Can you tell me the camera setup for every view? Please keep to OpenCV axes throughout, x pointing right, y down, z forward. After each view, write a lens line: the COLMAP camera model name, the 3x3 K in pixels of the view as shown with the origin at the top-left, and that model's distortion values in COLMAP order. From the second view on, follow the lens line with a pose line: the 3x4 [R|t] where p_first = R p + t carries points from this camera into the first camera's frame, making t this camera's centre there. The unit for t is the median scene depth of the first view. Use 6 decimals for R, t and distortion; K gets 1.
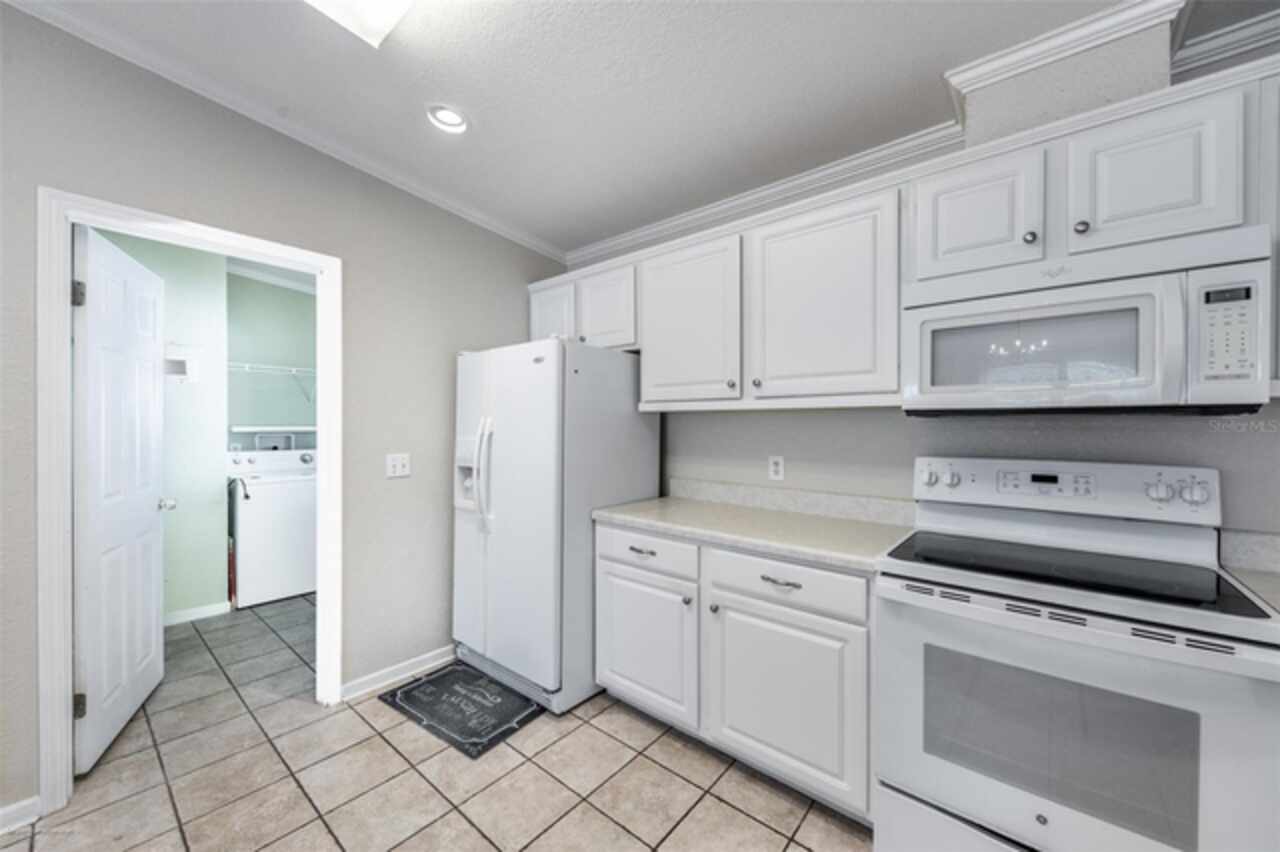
lens RADIAL K [[484.6, 0, 630.6], [0, 484.6, 427.9], [0, 0, 1]] dist [0.005234, -0.002634]
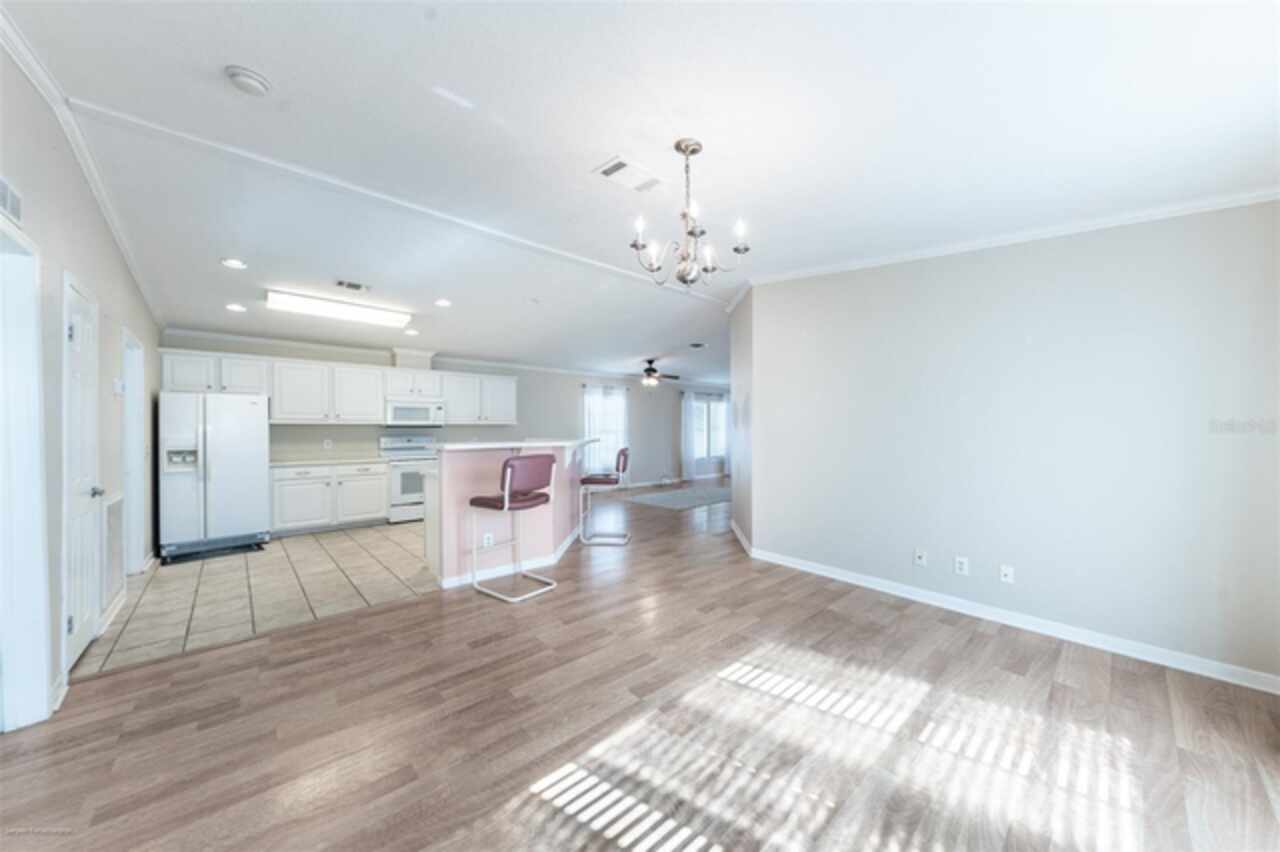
lens RADIAL K [[440.0, 0, 638.9], [0, 440.0, 427.1], [0, 0, 1]] dist [0.004966, -0.000401]
pose [[0.123218, 0.006999, 0.992355, -2.393818], [0.012522, 0.999885, -0.008607, 0.033216], [-0.992301, 0.013486, 0.123116, -1.321669]]
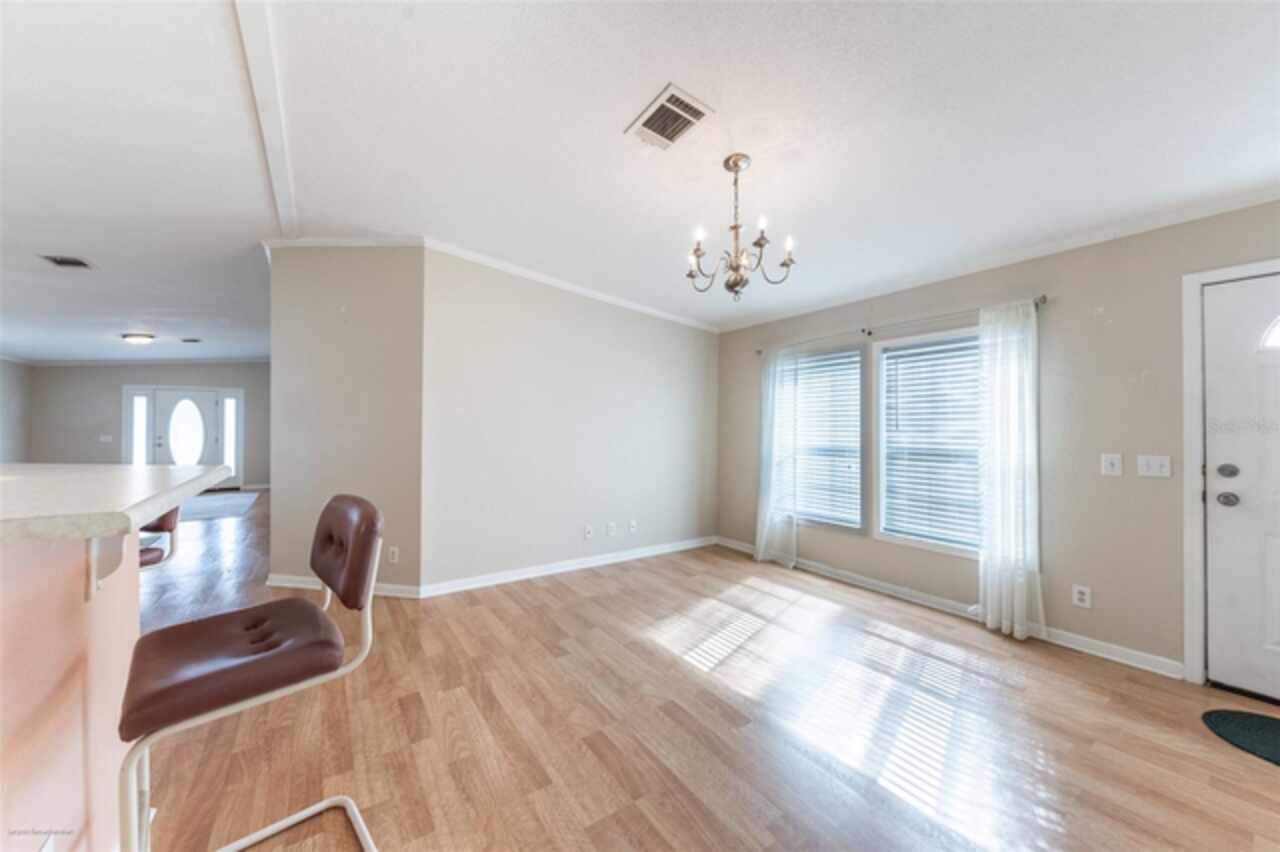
lens RADIAL K [[440.0, 0, 628.2], [0, 440.0, 428.1], [0, 0, 1]] dist [0.004966, -0.000401]
pose [[-0.962525, 0.001047, 0.271191, -1.364433], [0.004336, 0.999924, 0.011528, 0.003037], [-0.271158, 0.012271, -0.962457, -0.200115]]
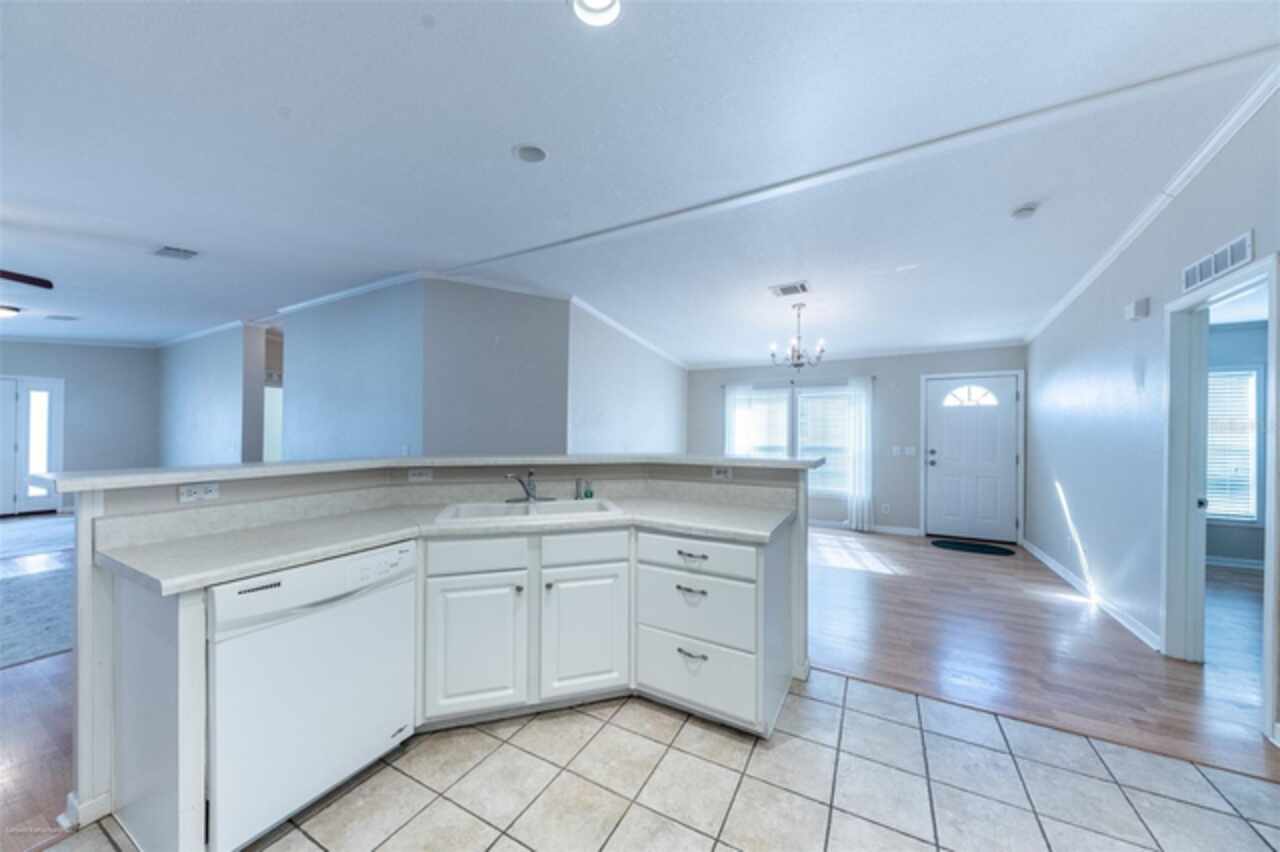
lens RADIAL K [[440.0, 0, 622.2], [0, 440.0, 437.5], [0, 0, 1]] dist [0.004966, -0.000401]
pose [[-0.979615, -0.003851, -0.200847, -0.043354], [-0.007274, 0.999841, 0.016308, 0.003393], [0.200752, 0.017437, -0.979487, 0.671891]]
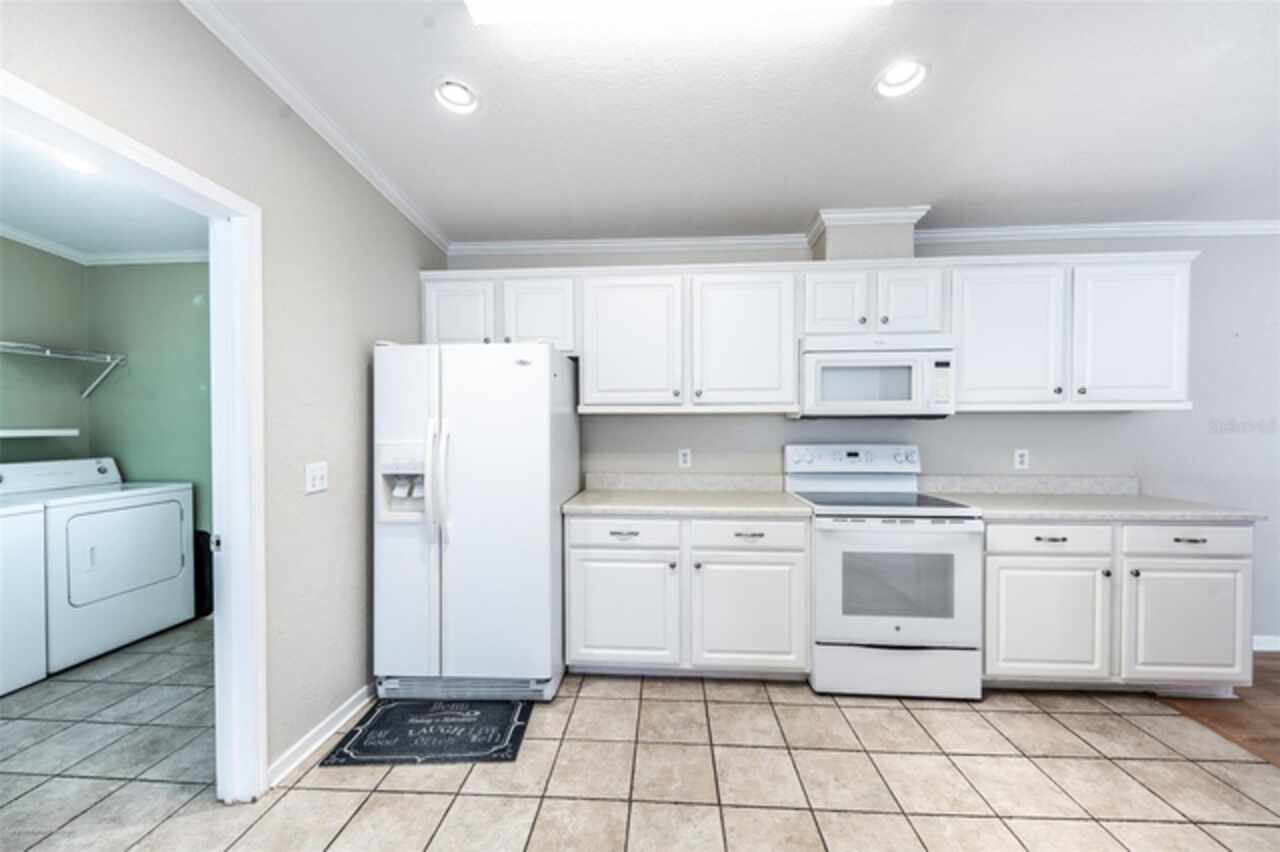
lens RADIAL K [[484.6, 0, 647.4], [0, 484.6, 430.0], [0, 0, 1]] dist [0.005234, -0.002634]
pose [[0.796277, -0.010850, 0.604834, -0.659626], [0.008087, 0.999941, 0.007291, -0.003339], [-0.604877, -0.000914, 0.796318, 0.036682]]
